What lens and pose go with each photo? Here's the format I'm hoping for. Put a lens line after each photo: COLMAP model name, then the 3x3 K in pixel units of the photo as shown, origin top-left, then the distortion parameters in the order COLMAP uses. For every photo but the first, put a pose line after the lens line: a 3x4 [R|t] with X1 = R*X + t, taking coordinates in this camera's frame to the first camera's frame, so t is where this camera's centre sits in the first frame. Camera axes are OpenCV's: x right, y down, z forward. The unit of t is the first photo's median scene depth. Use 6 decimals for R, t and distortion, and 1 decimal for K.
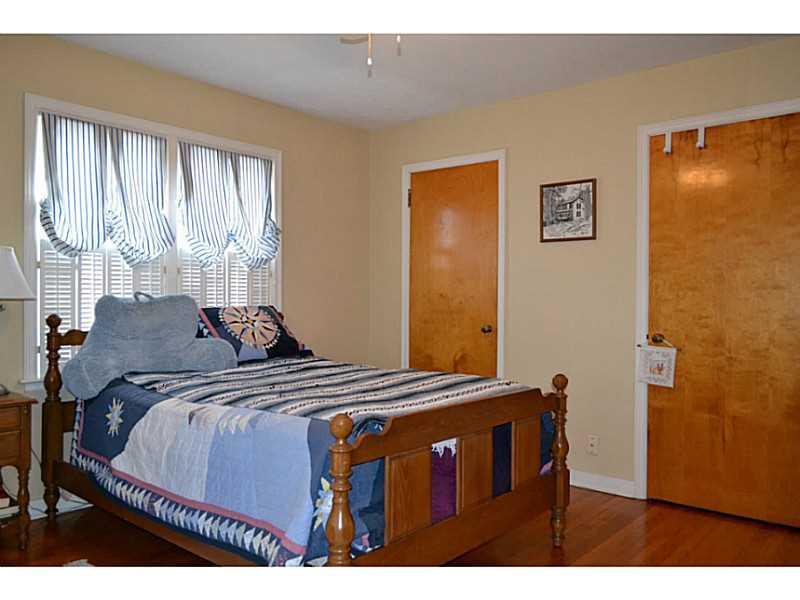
lens RADIAL K [[631.3, 0, 395.4], [0, 631.3, 302.4], [0, 0, 1]] dist [-0.003717, -0.003042]
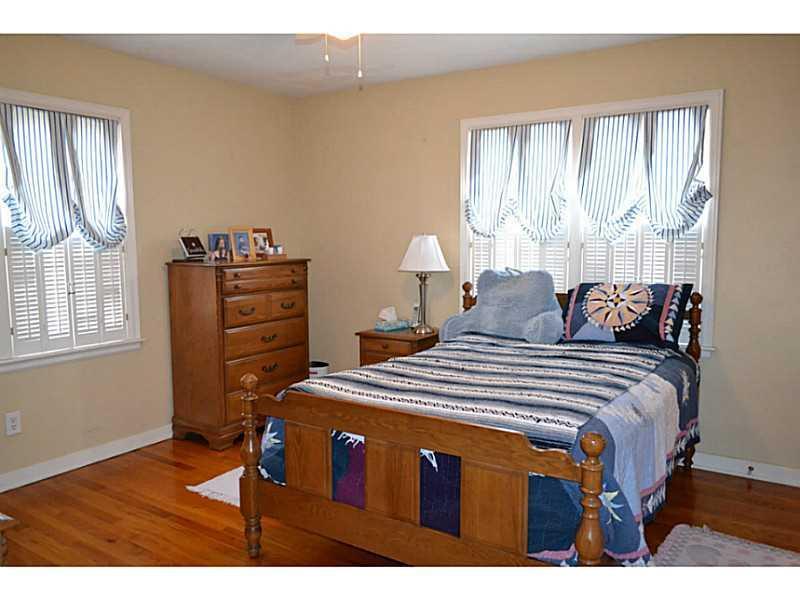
lens RADIAL K [[631.3, 0, 395.4], [0, 631.3, 302.4], [0, 0, 1]] dist [-0.003717, -0.003042]
pose [[0.130518, 0.100036, -0.986386, 0.708494], [0.001102, 0.994881, 0.101043, -0.067282], [0.991445, -0.014275, 0.129739, 0.603465]]
